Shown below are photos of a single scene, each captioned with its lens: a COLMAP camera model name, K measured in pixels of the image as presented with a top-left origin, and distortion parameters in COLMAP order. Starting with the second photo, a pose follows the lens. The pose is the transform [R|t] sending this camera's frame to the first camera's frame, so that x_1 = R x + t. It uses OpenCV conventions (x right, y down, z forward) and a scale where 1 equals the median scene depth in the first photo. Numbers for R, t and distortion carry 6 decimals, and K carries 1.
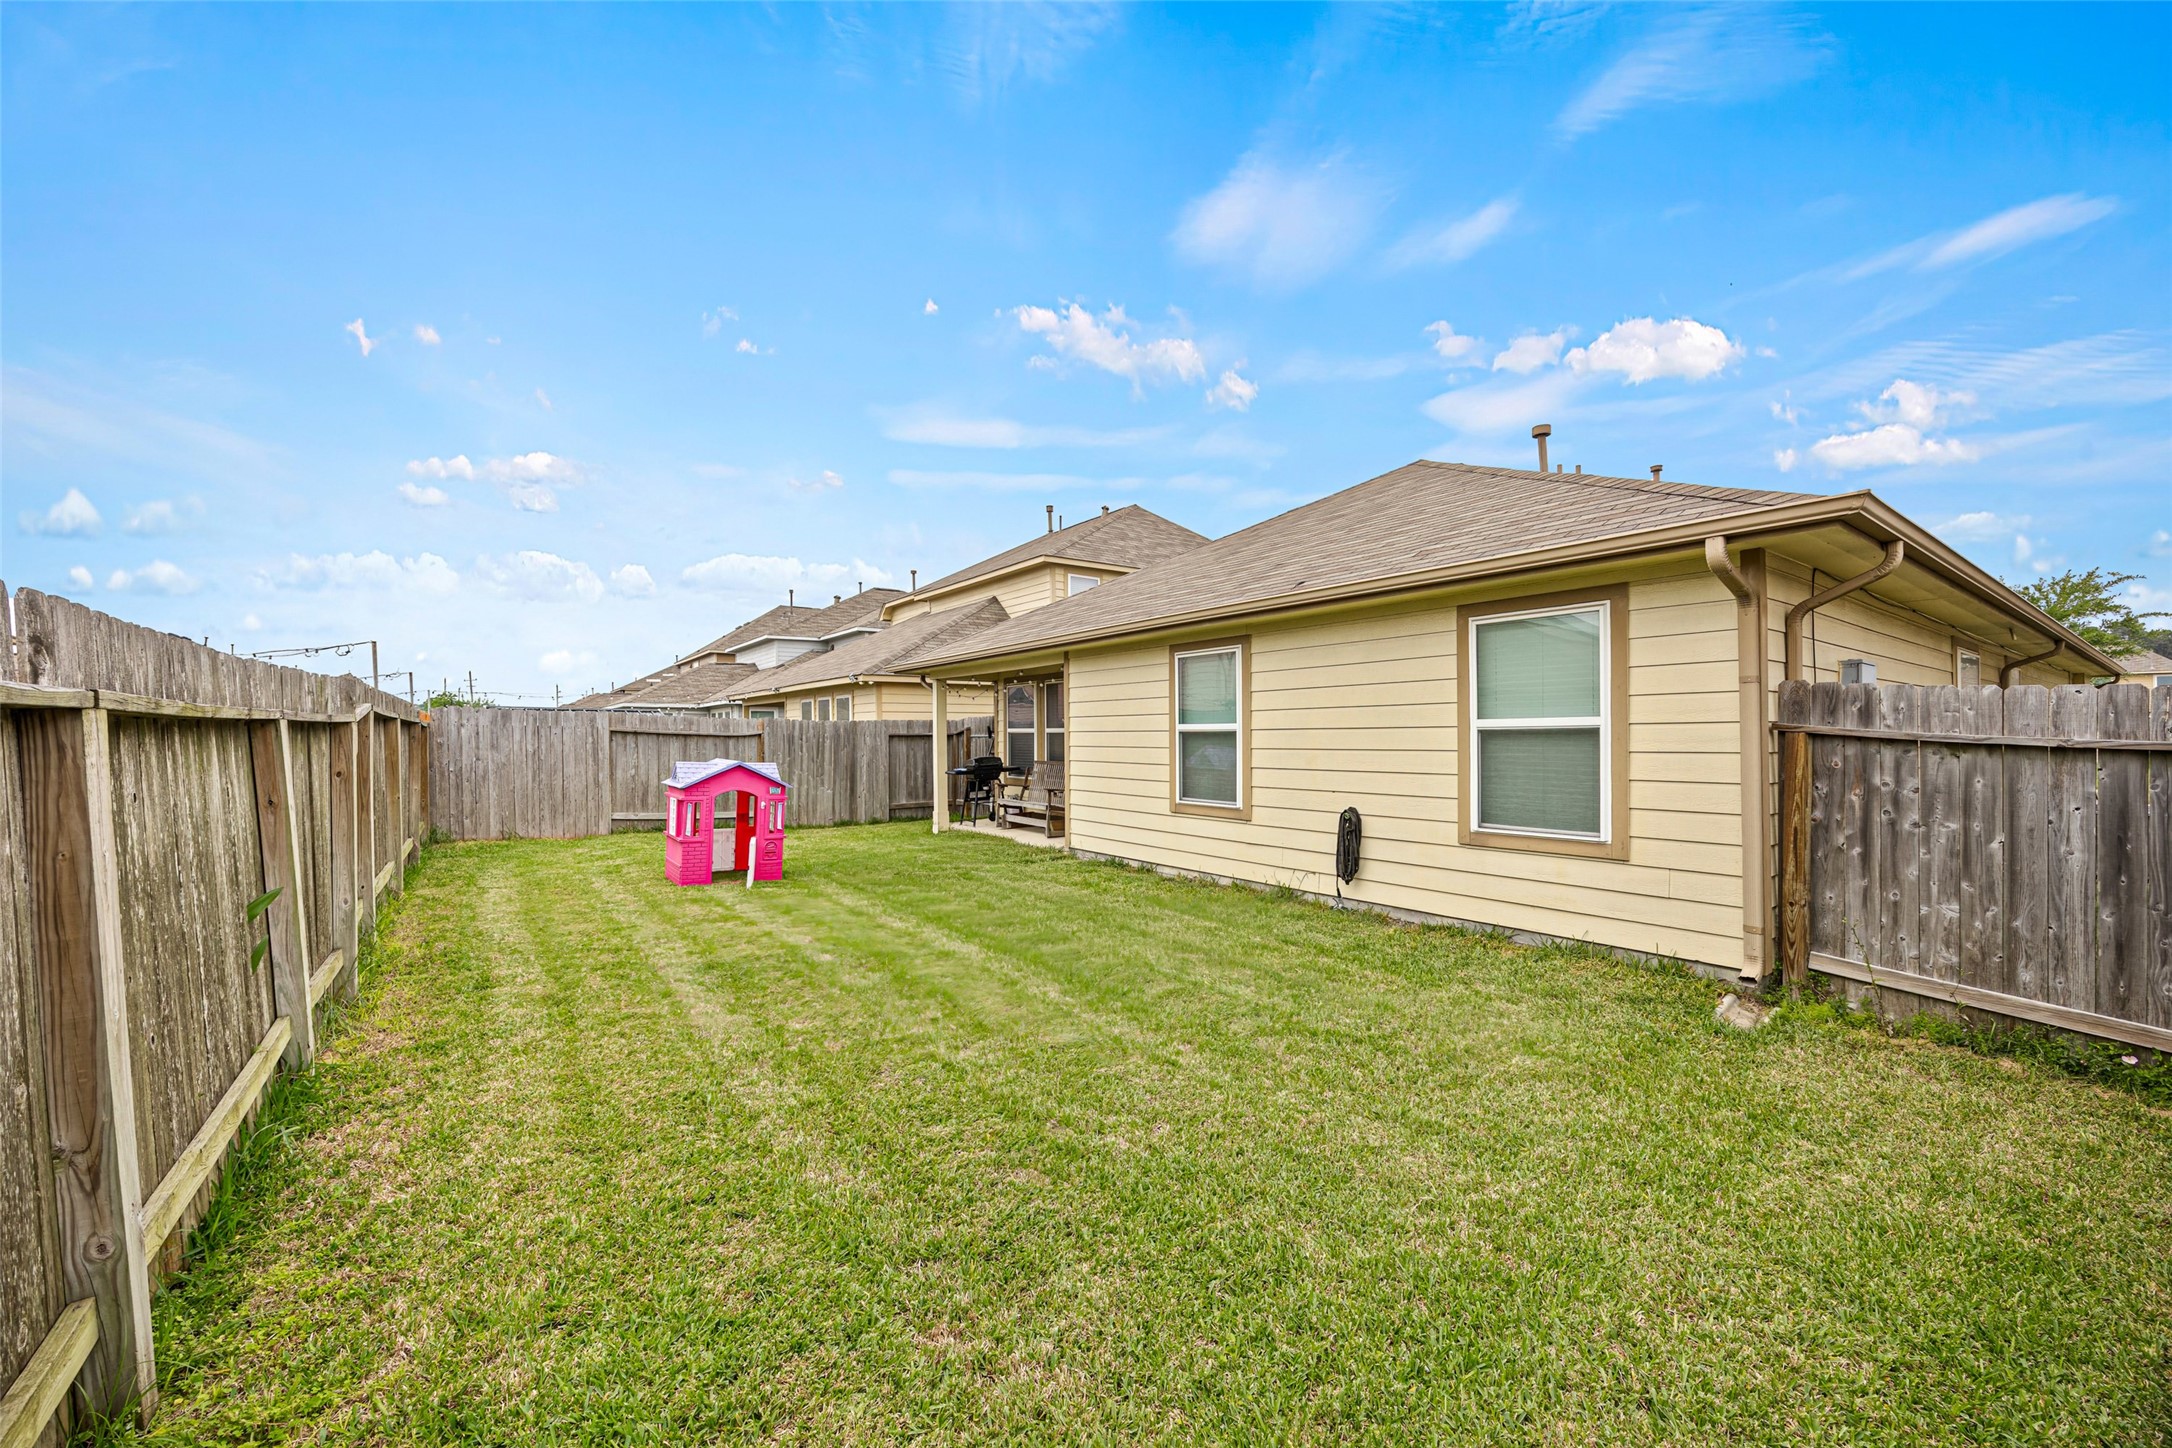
lens RADIAL K [[827.8, 0, 1086.0], [0, 827.8, 724.0], [0, 0, 1]] dist [0.000934, -0.000019]
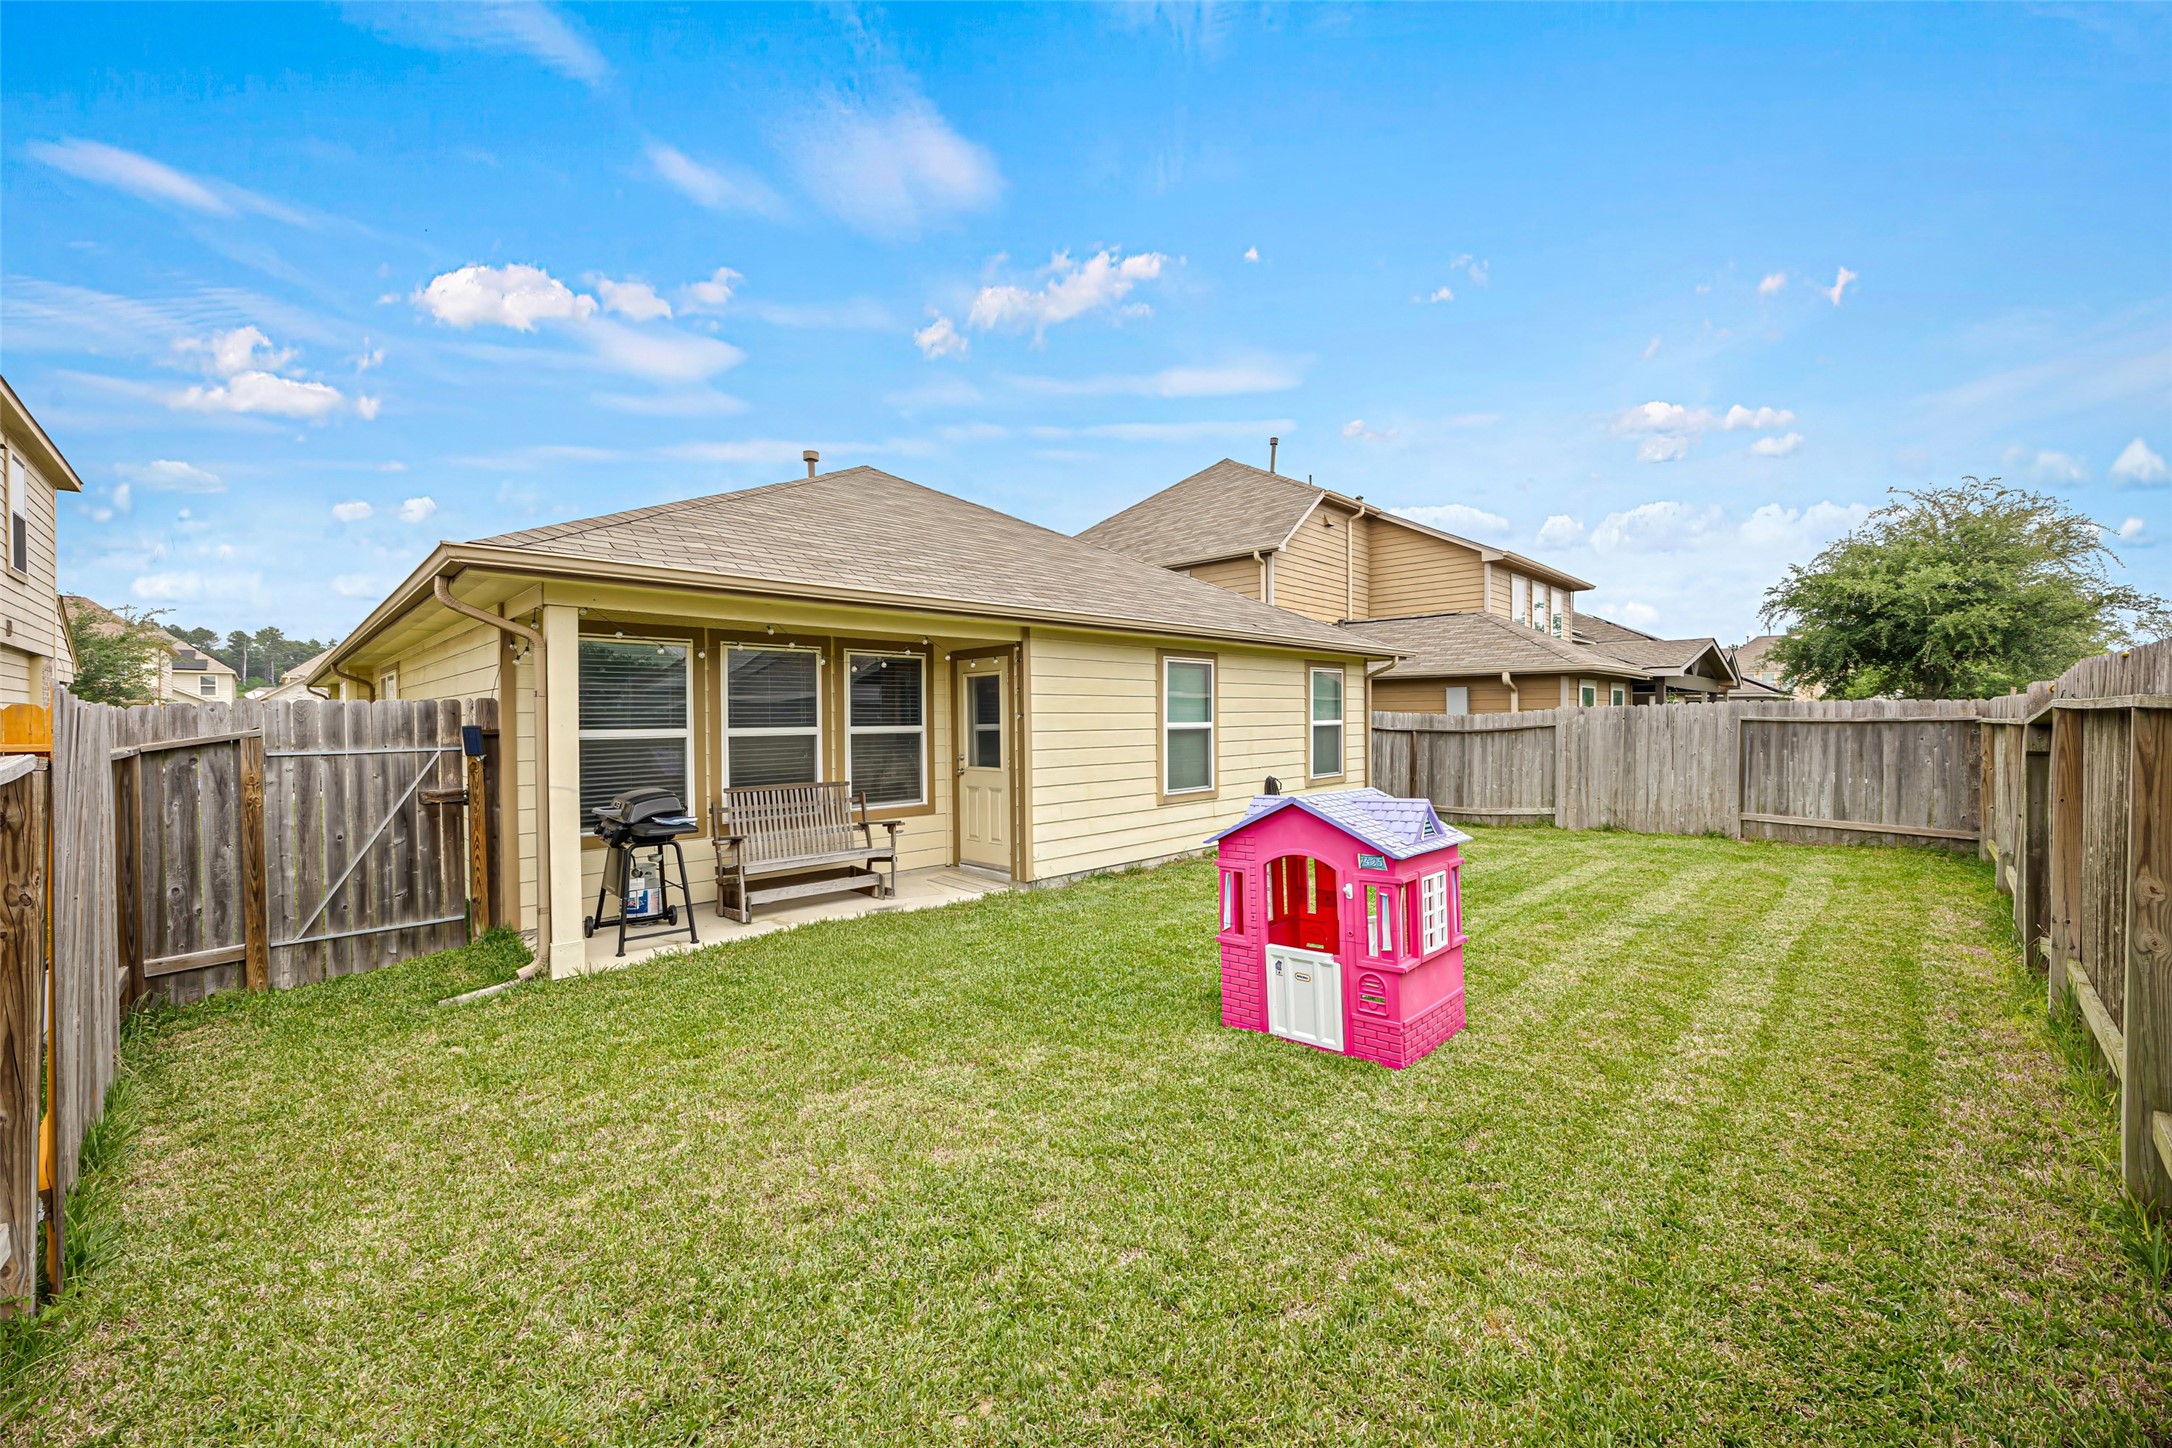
lens RADIAL K [[827.8, 0, 1086.0], [0, 827.8, 724.0], [0, 0, 1]] dist [0.000934, -0.000019]
pose [[-0.148994, 0.012457, 0.988760, -0.941255], [0.006102, 0.999913, -0.011678, 0.014196], [-0.988819, 0.004293, -0.149057, 1.263060]]
